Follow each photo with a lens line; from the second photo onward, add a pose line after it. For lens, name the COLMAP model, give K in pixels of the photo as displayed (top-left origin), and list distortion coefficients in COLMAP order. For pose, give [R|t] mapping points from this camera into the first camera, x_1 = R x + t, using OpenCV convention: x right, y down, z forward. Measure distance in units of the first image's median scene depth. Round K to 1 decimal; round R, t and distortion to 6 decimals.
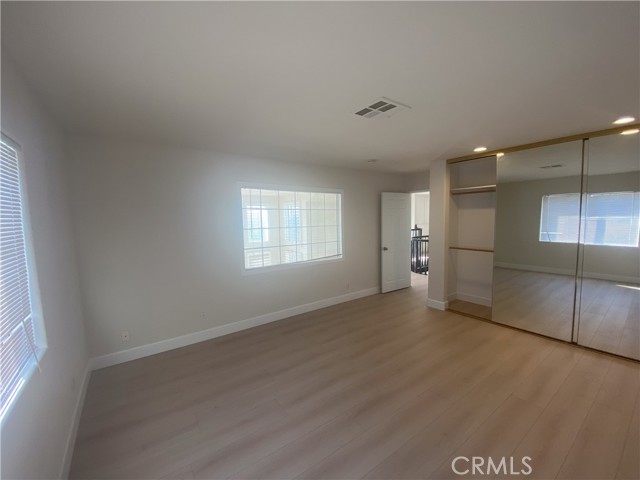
lens RADIAL K [[261.8, 0, 320.0], [0, 261.8, 240.0], [0, 0, 1]] dist [0.017930, -0.018715]
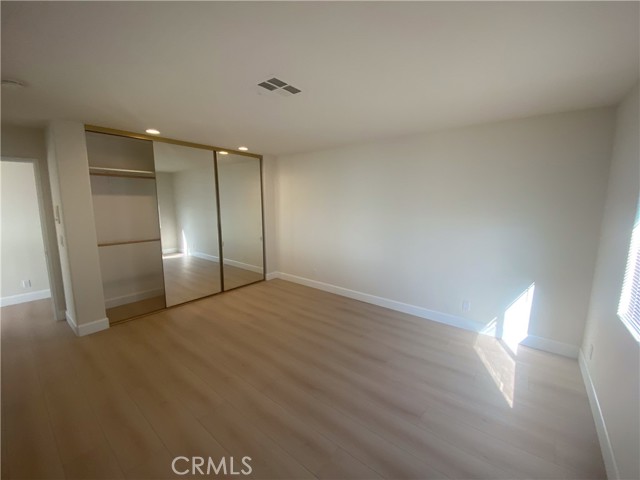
lens RADIAL K [[258.2, 0, 321.1], [0, 258.2, 229.3], [0, 0, 1]] dist [0.000830, 0.000017]
pose [[-0.258533, -0.075904, 0.963016, -0.521264], [0.096127, 0.989939, 0.103833, -0.042258], [-0.961208, 0.119416, -0.248635, 0.768410]]
